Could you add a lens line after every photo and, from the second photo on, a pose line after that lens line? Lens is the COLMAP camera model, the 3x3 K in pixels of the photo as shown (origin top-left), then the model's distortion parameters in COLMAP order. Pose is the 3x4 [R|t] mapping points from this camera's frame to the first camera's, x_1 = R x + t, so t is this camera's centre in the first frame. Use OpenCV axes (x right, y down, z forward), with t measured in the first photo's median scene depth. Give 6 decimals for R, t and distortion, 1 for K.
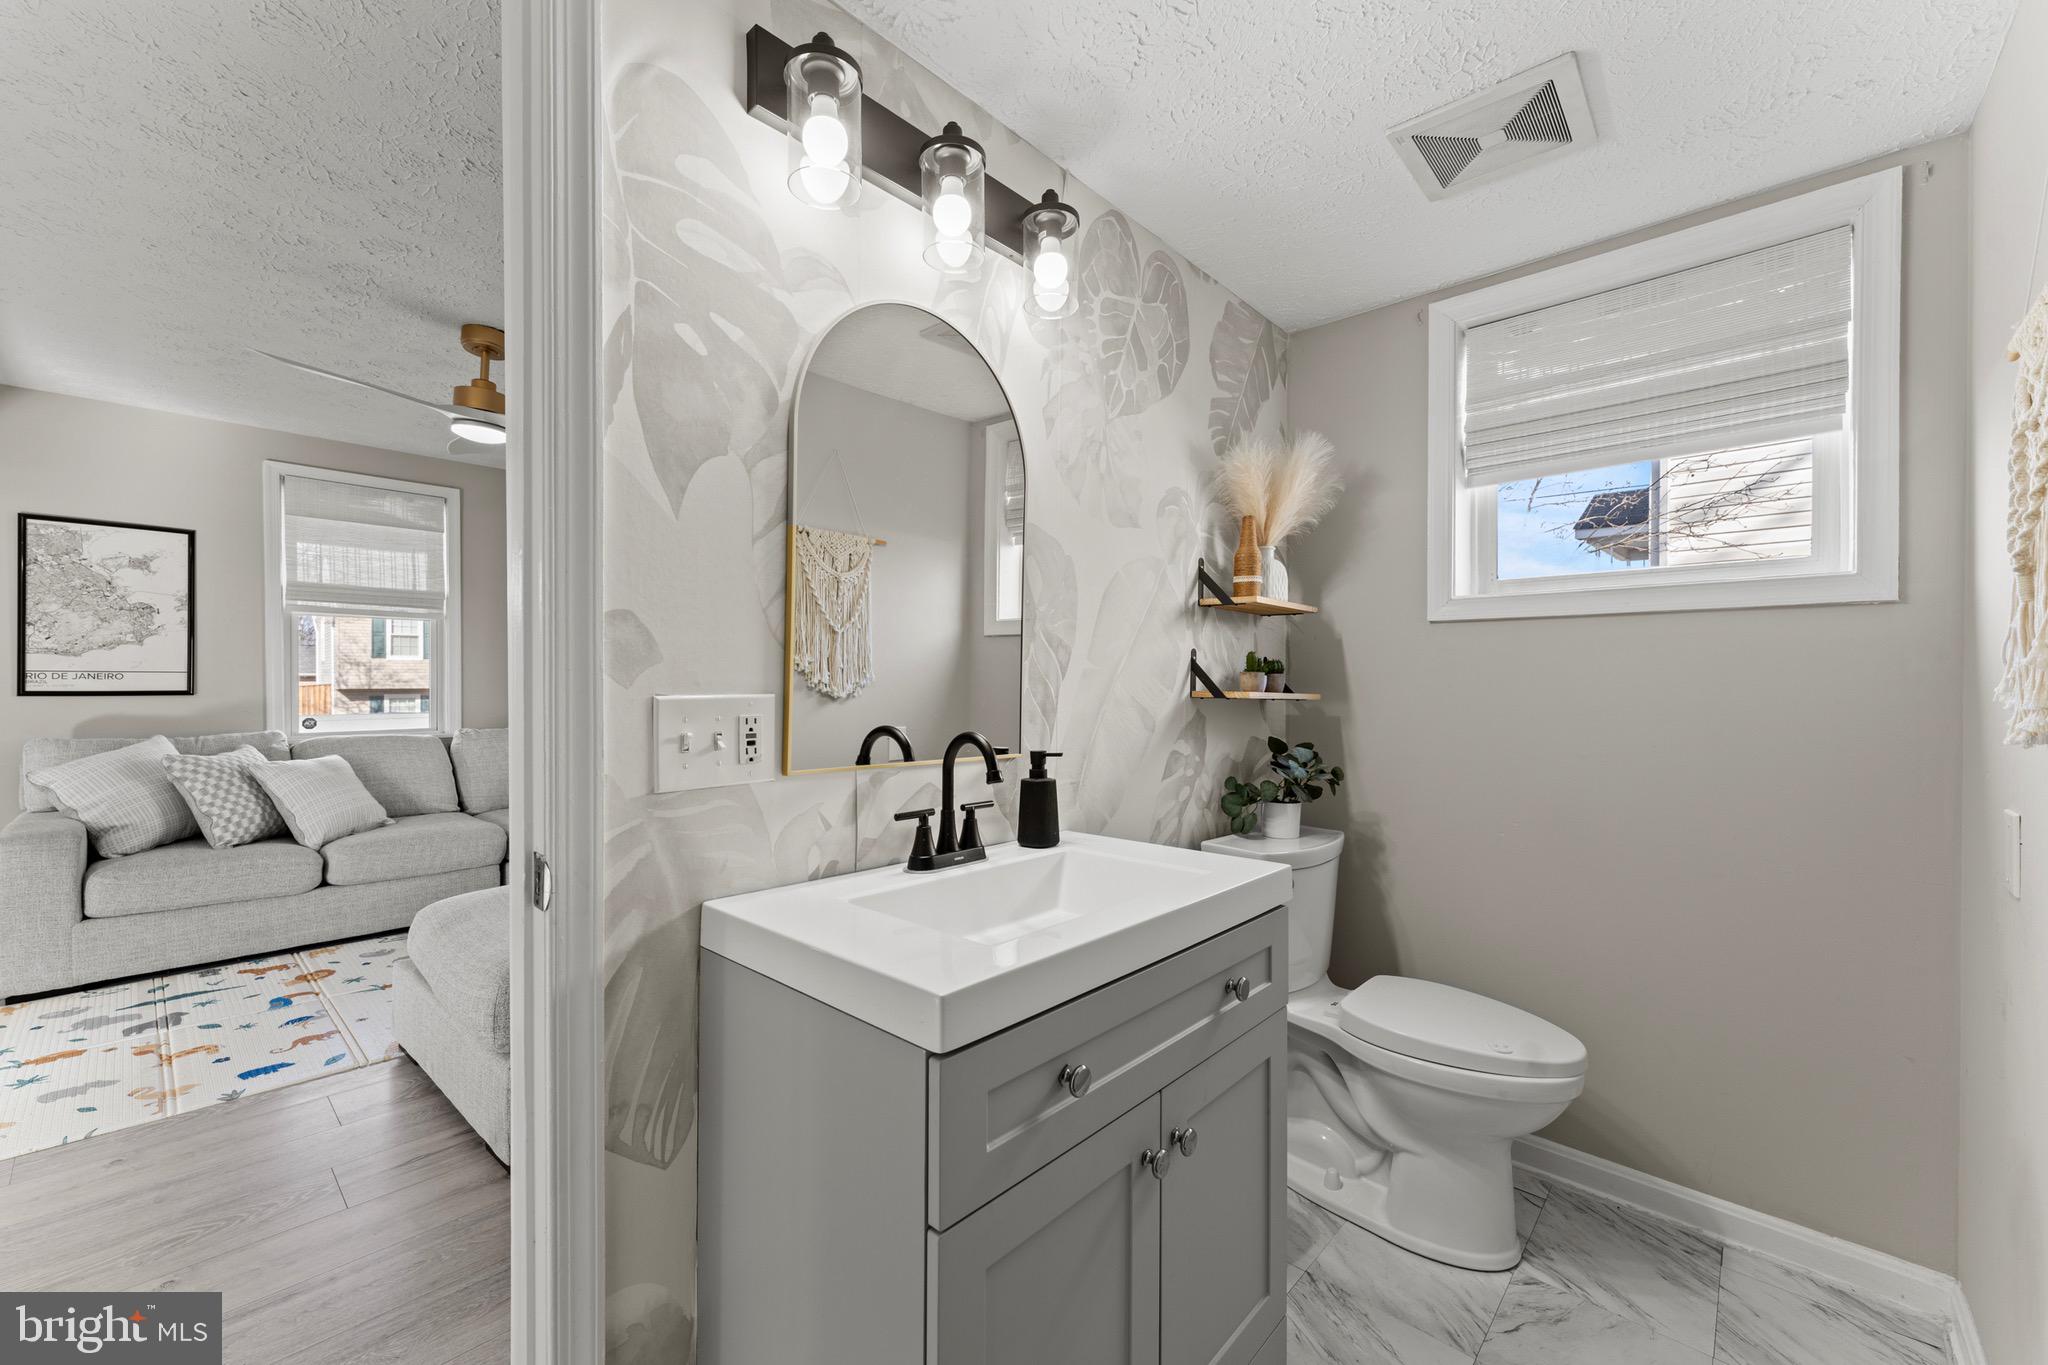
lens RADIAL K [[818.5, 0, 1024.1], [0, 818.5, 686.4], [0, 0, 1]] dist [0.002080, -0.000634]
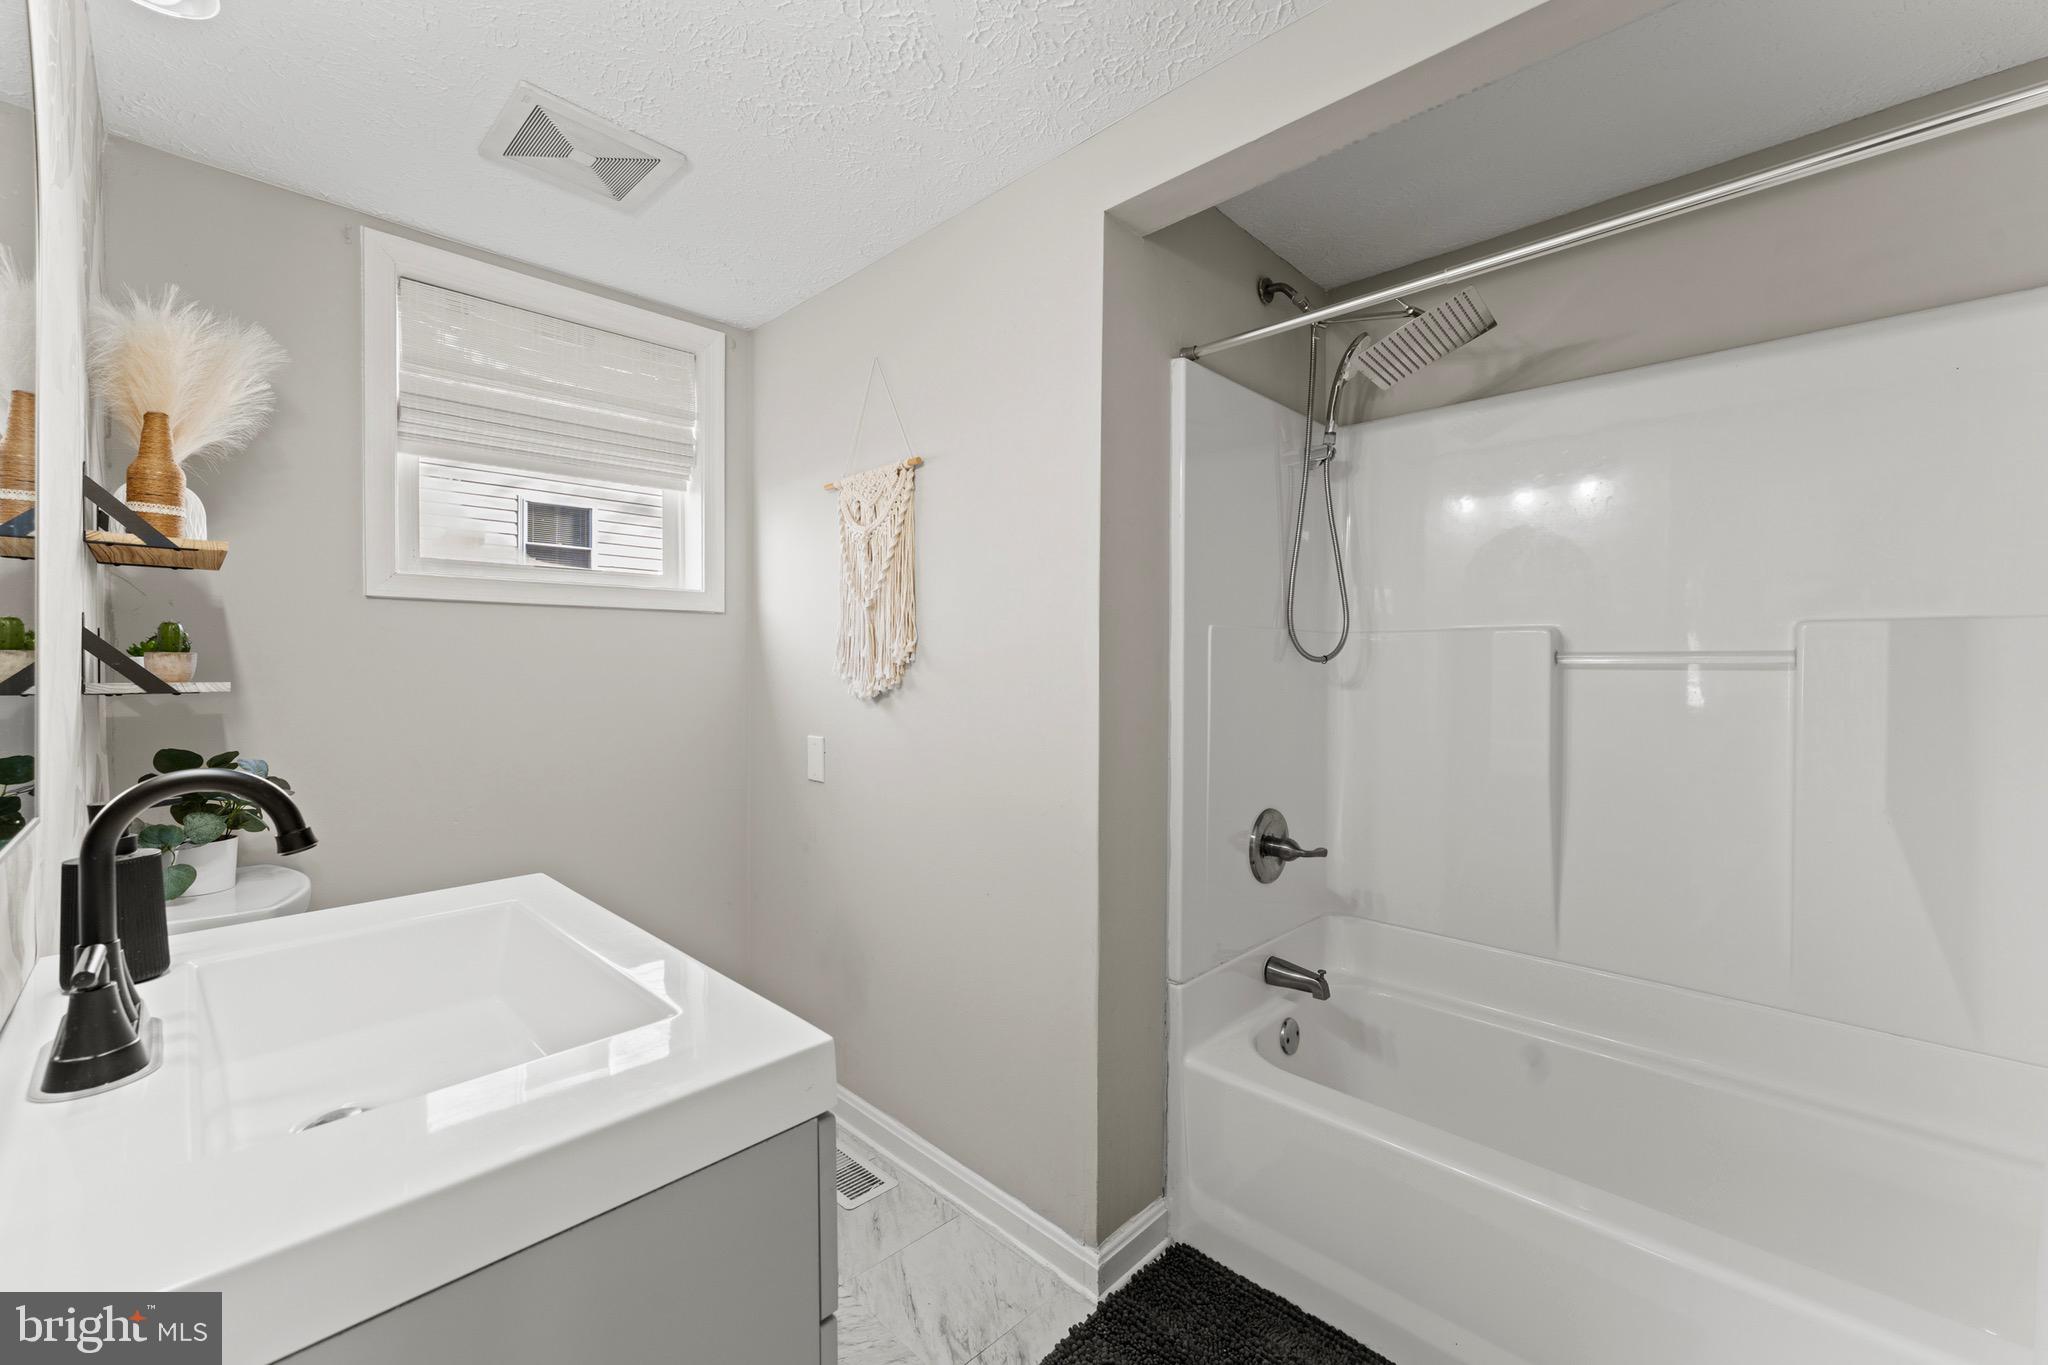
lens RADIAL K [[818.5, 0, 1024.2], [0, 818.5, 668.2], [0, 0, 1]] dist [0.002080, -0.000634]
pose [[0.035297, -0.006445, 0.999356, -0.390429], [0.006615, 0.999959, 0.006216, -0.004360], [-0.999355, 0.006391, 0.035338, 0.318095]]
